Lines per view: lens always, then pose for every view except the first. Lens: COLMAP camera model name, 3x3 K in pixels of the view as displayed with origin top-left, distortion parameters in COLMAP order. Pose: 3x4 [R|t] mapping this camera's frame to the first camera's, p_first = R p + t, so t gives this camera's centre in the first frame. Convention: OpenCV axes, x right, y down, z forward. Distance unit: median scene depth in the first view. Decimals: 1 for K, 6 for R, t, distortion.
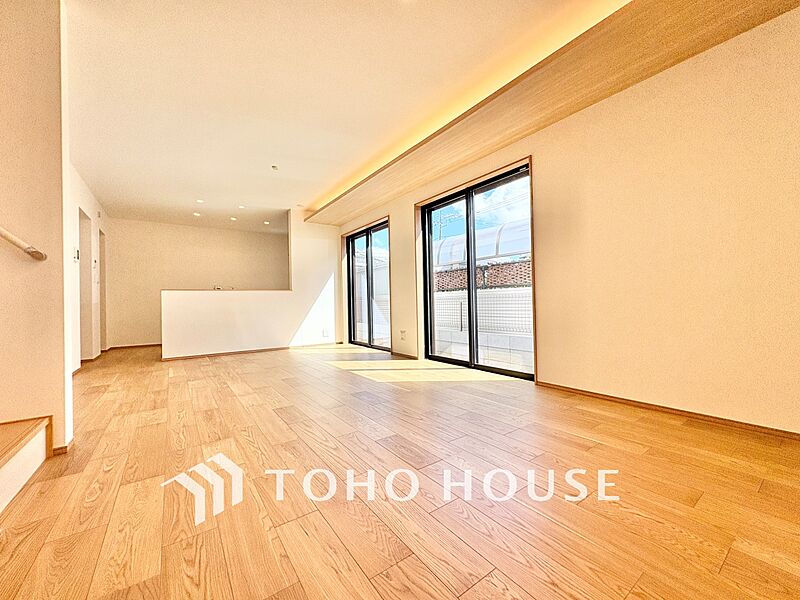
lens RADIAL K [[320.0, 0, 400.6], [0, 320.0, 299.7], [0, 0, 1]] dist [-0.003596, 0.002283]
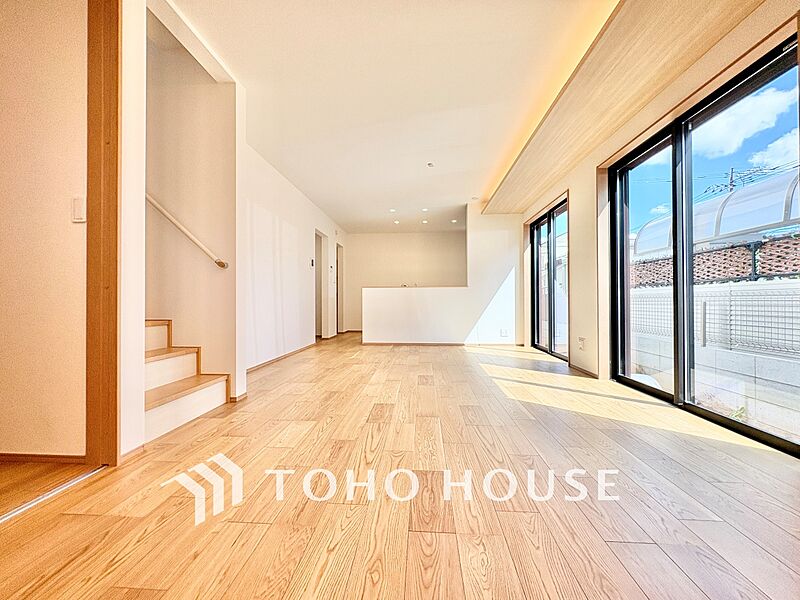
lens RADIAL K [[320.0, 0, 400.6], [0, 320.0, 299.7], [0, 0, 1]] dist [-0.003596, 0.002283]
pose [[0.771373, 0.014571, -0.636217, 0.157368], [-0.007500, 0.999877, 0.013808, -0.001167], [0.636339, -0.005880, 0.771387, 0.137336]]
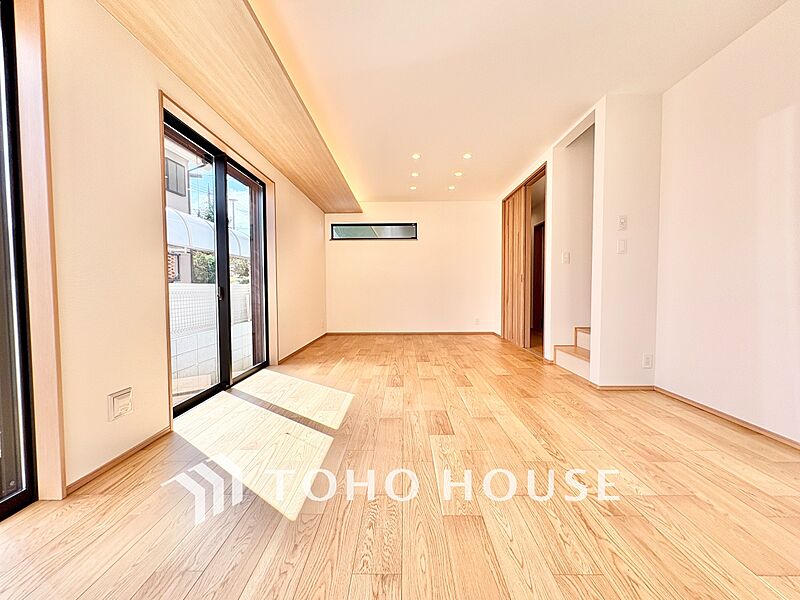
lens RADIAL K [[320.0, 0, 400.6], [0, 320.0, 299.7], [0, 0, 1]] dist [-0.003596, 0.002283]
pose [[-0.808668, 0.000401, 0.588265, -0.460600], [0.015983, 0.999646, 0.021291, -0.009646], [-0.588048, 0.026619, -0.808388, 1.100757]]
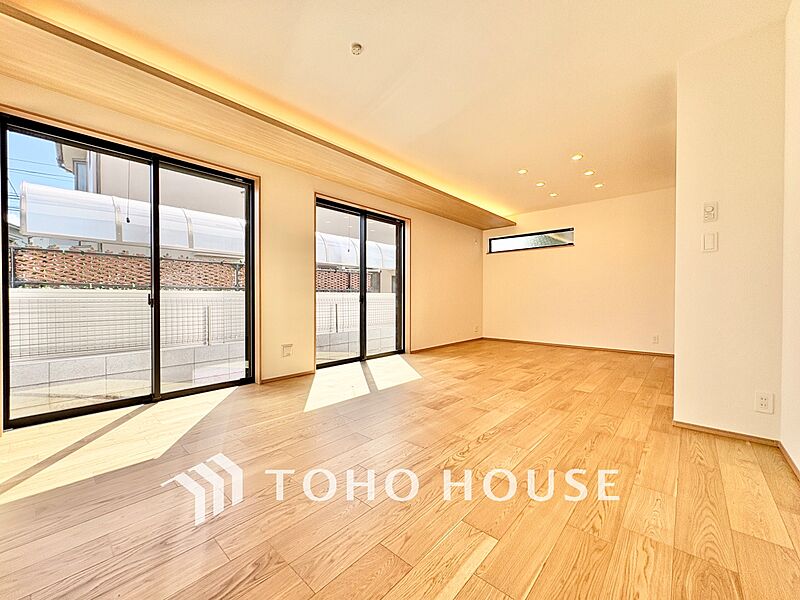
lens RADIAL K [[320.0, 0, 400.6], [0, 320.0, 299.7], [0, 0, 1]] dist [-0.003596, 0.002283]
pose [[-0.218314, 0.012311, 0.975801, -0.787262], [-0.003922, 0.999901, -0.013493, -0.000709], [-0.975871, -0.006773, -0.218244, 0.901685]]
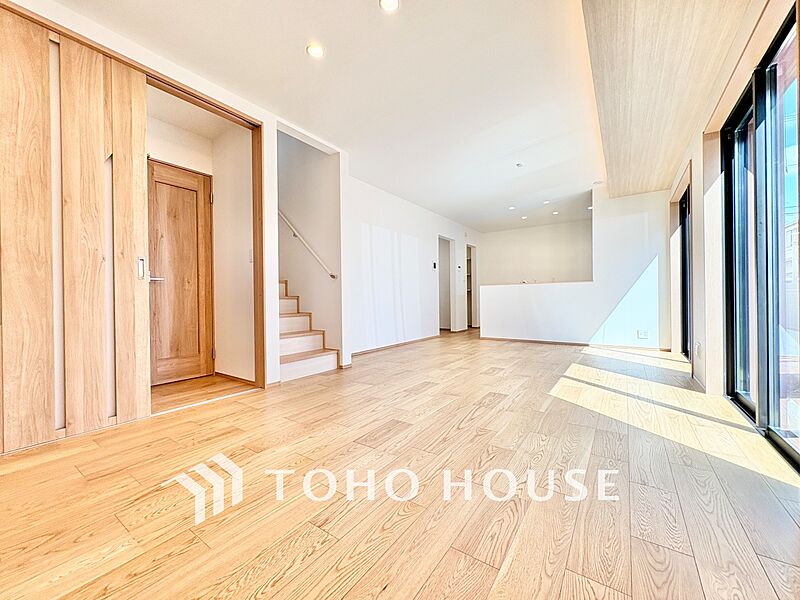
lens RADIAL K [[320.0, 0, 400.6], [0, 320.0, 299.7], [0, 0, 1]] dist [-0.003596, 0.002283]
pose [[0.333734, 0.020467, -0.942445, 0.397237], [0.013437, 0.999559, 0.026465, -0.010793], [0.942571, -0.021496, 0.333312, 0.248209]]
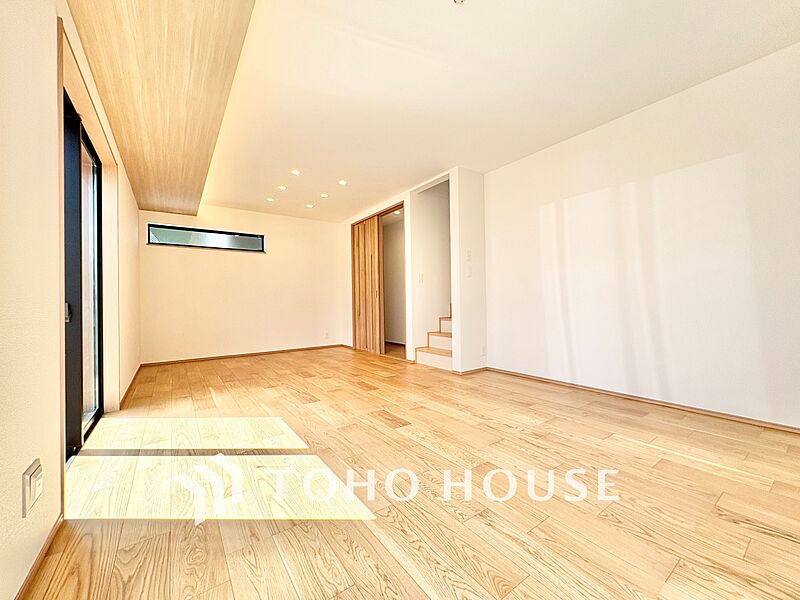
lens RADIAL K [[320.0, 0, 400.6], [0, 320.0, 299.7], [0, 0, 1]] dist [-0.003596, 0.002283]
pose [[-0.999366, 0.035582, -0.001171, -0.258359], [0.035596, 0.999250, -0.015224, -0.008592], [0.000628, -0.015256, -0.999883, 1.227348]]
